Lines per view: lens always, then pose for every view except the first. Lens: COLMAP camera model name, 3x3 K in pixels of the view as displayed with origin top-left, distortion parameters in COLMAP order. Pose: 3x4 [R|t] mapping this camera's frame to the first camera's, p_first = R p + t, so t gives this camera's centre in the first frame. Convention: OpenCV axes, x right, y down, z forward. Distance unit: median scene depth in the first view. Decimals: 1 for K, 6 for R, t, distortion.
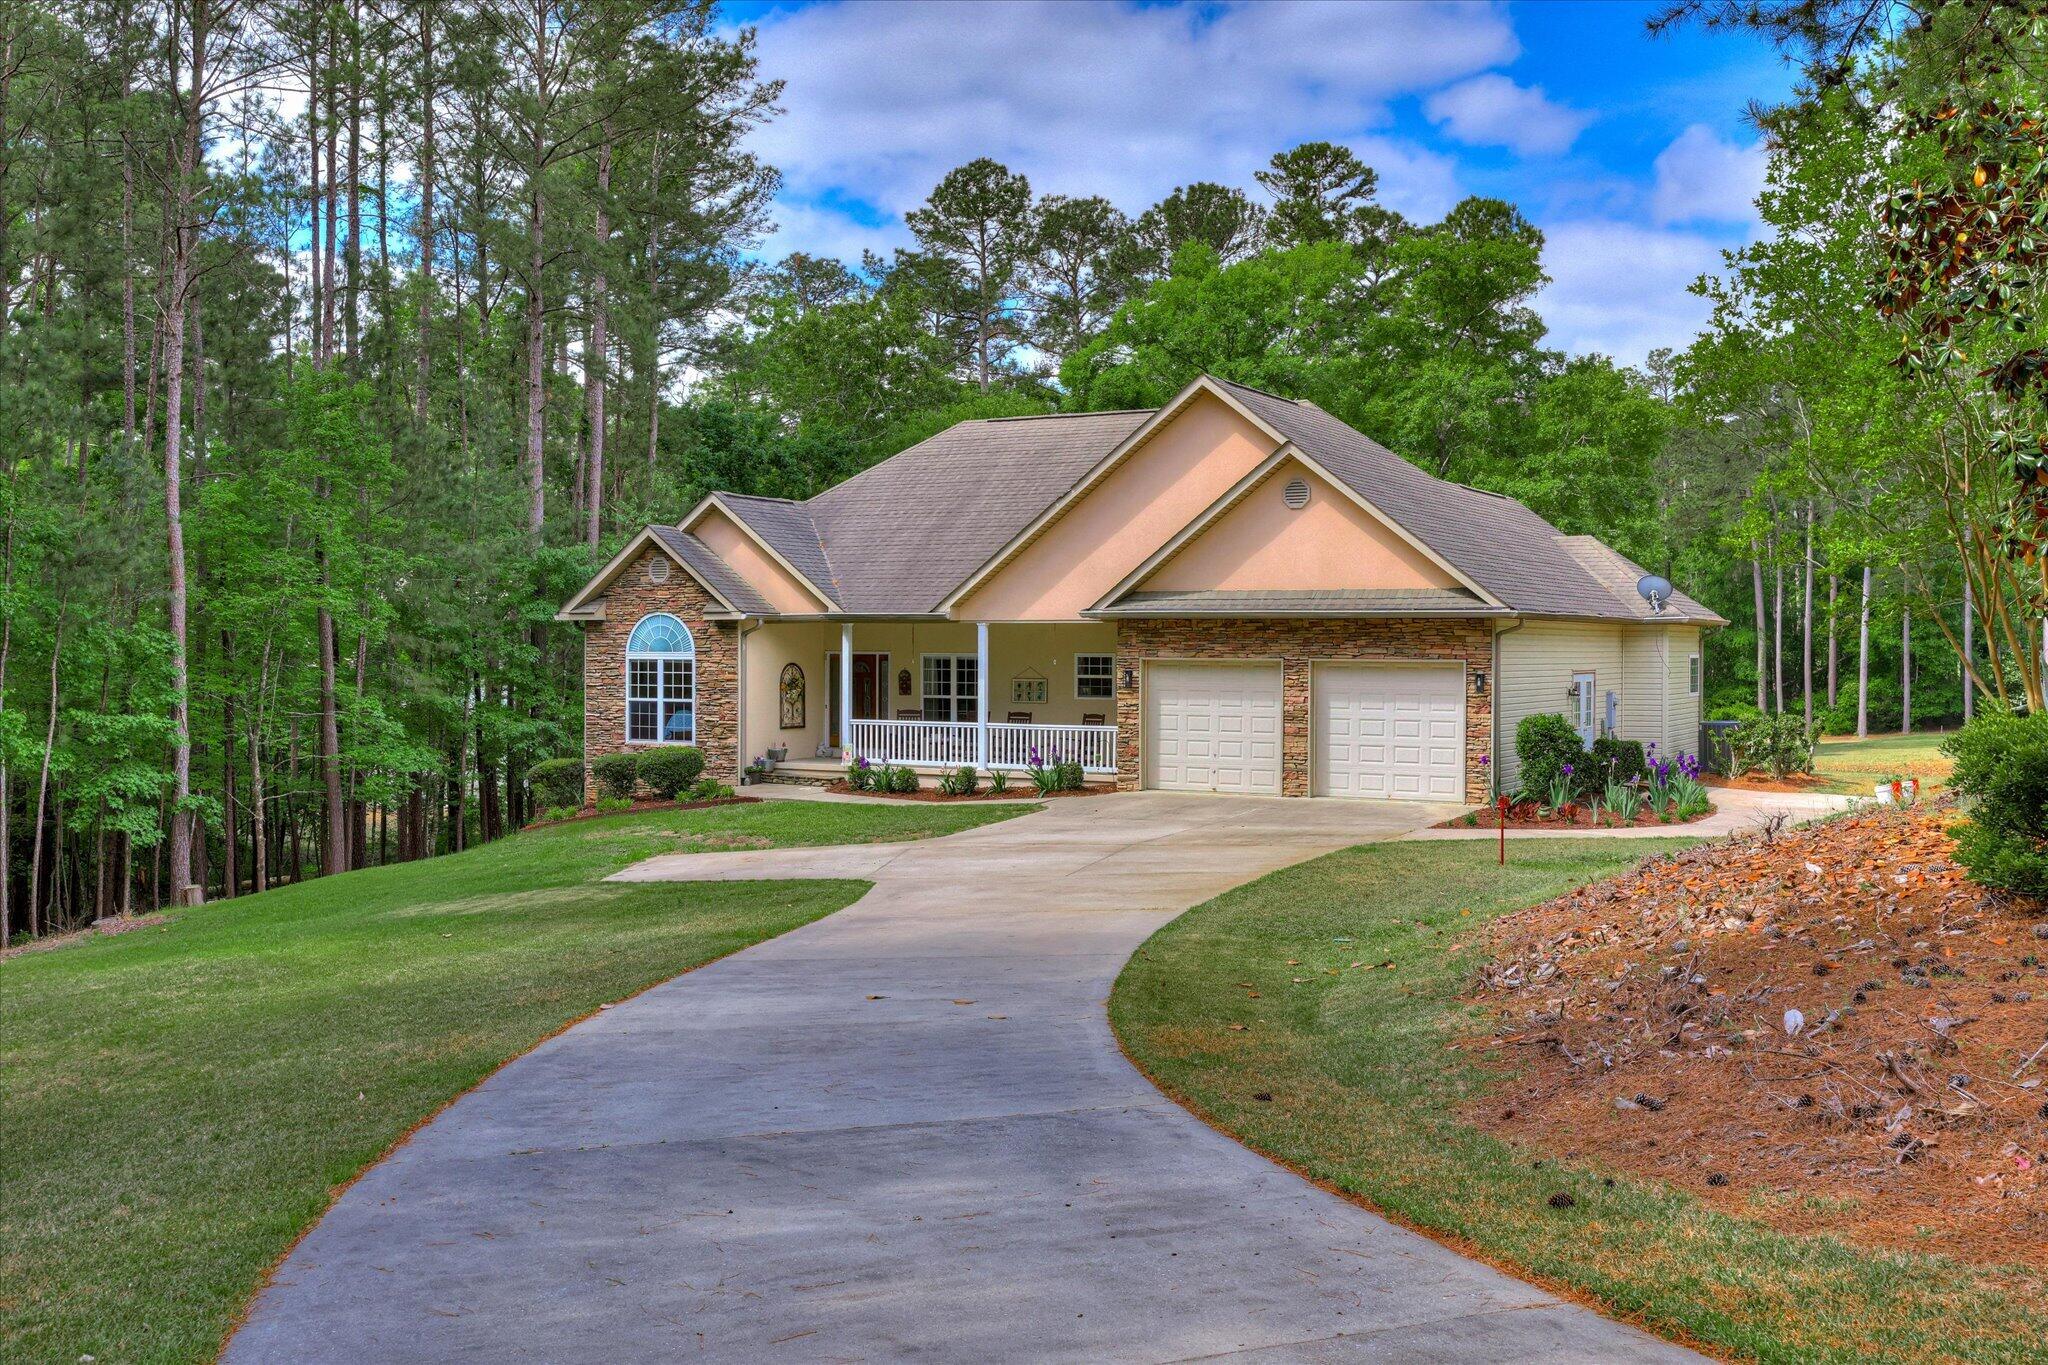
lens RADIAL K [[1983.8, 0, 1012.8], [0, 1983.8, 672.3], [0, 0, 1]] dist [0.005072, 0.002136]
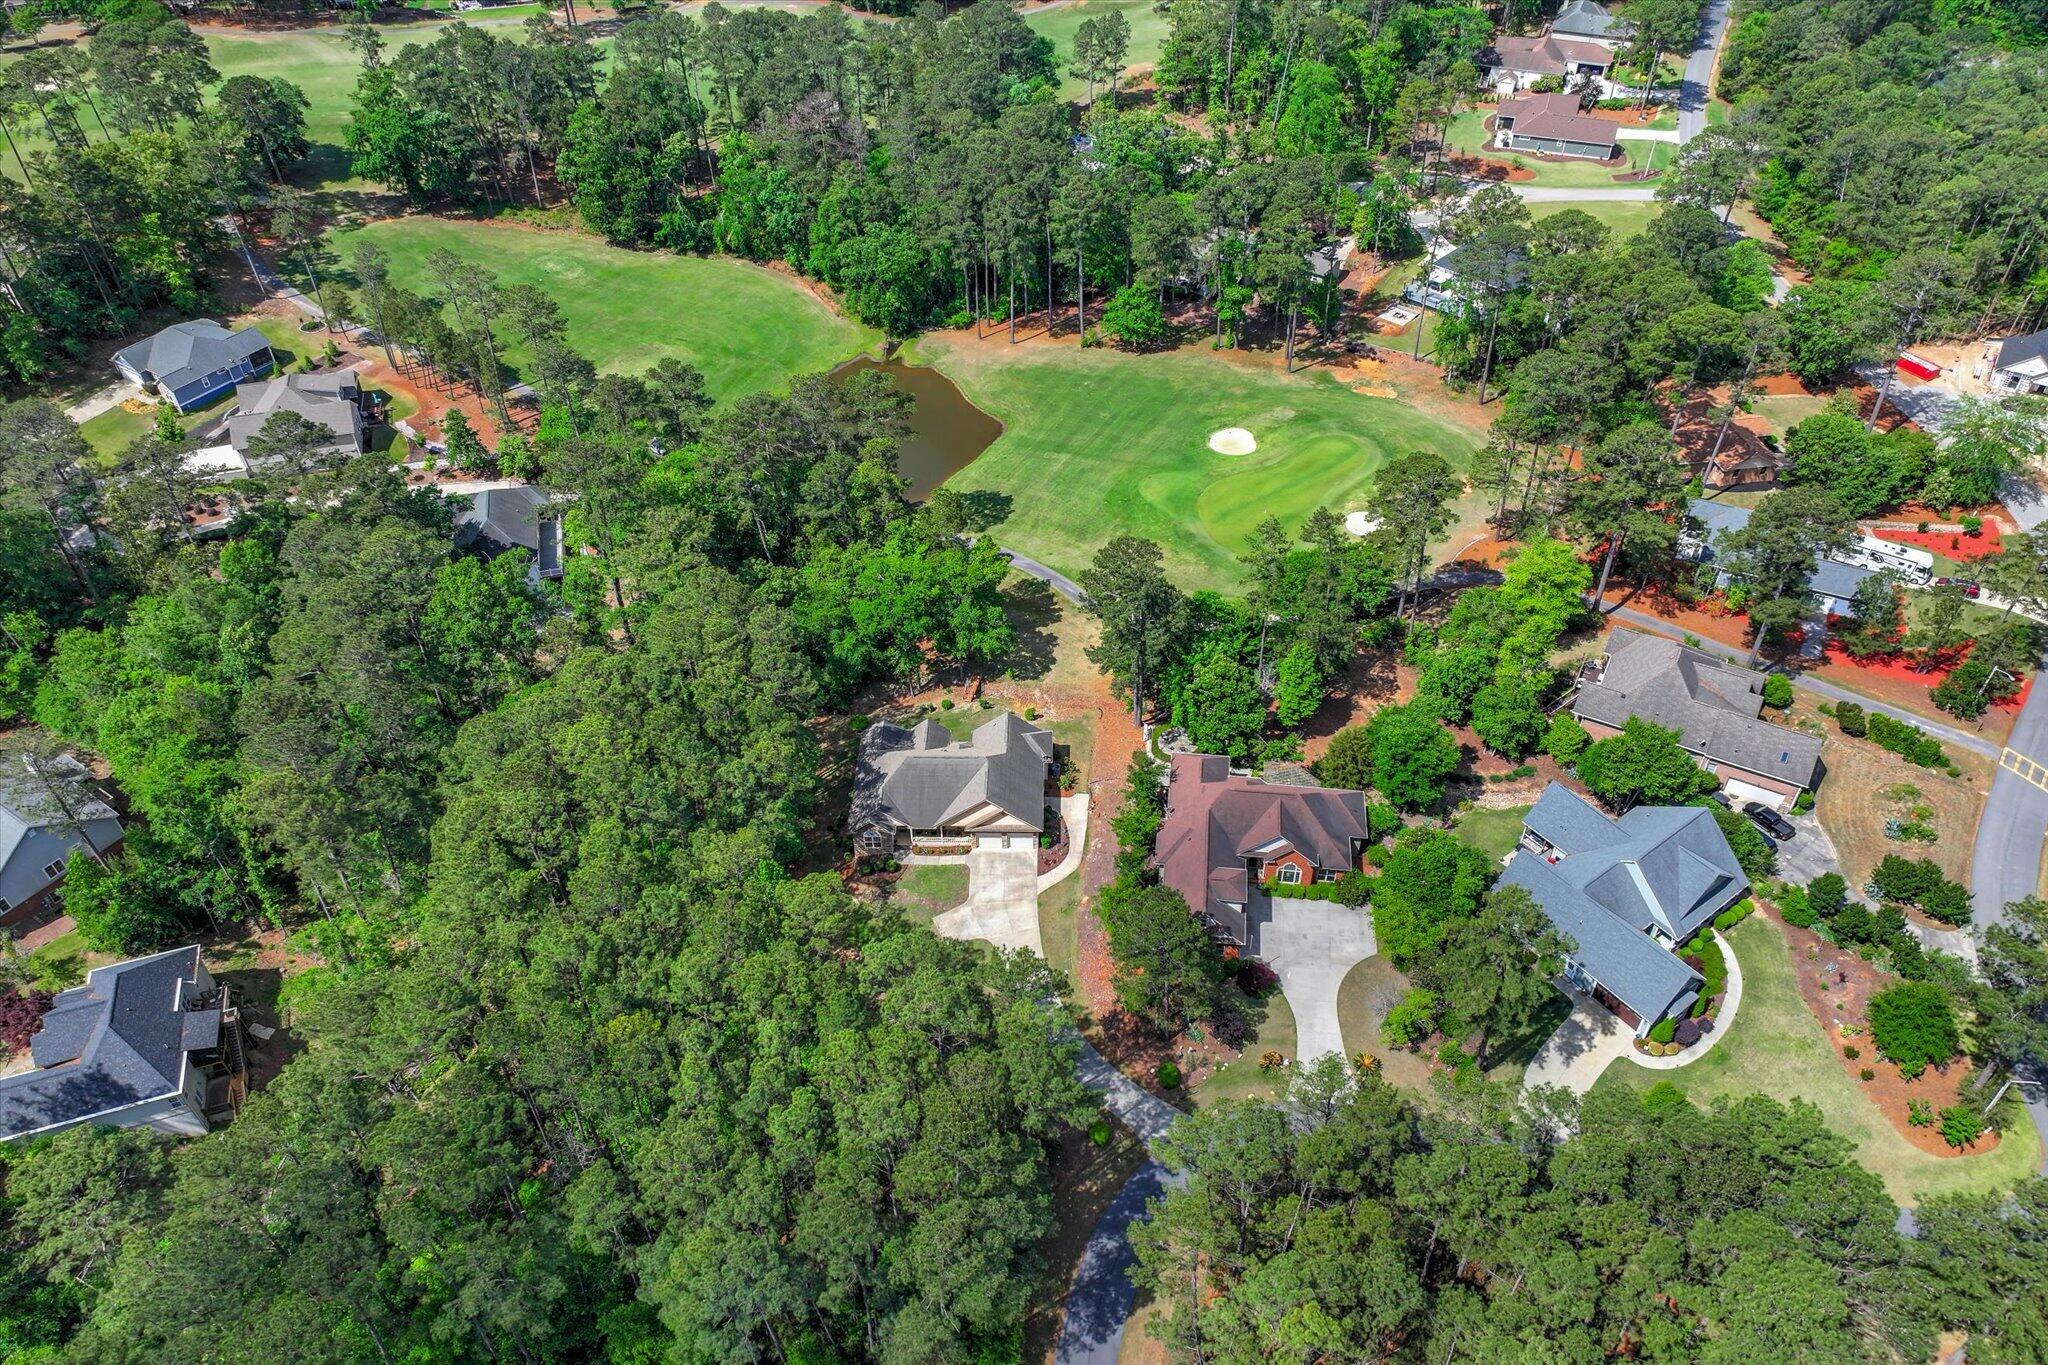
lens RADIAL K [[1443.6, 0, 1030.6], [0, 1443.6, 680.4], [0, 0, 1]] dist [0.003019, 0.011436]
pose [[0.883866, -0.320451, 0.340723, -0.958343], [0.015951, 0.748671, 0.662750, -2.768322], [-0.467468, -0.580347, 0.666836, -1.420953]]
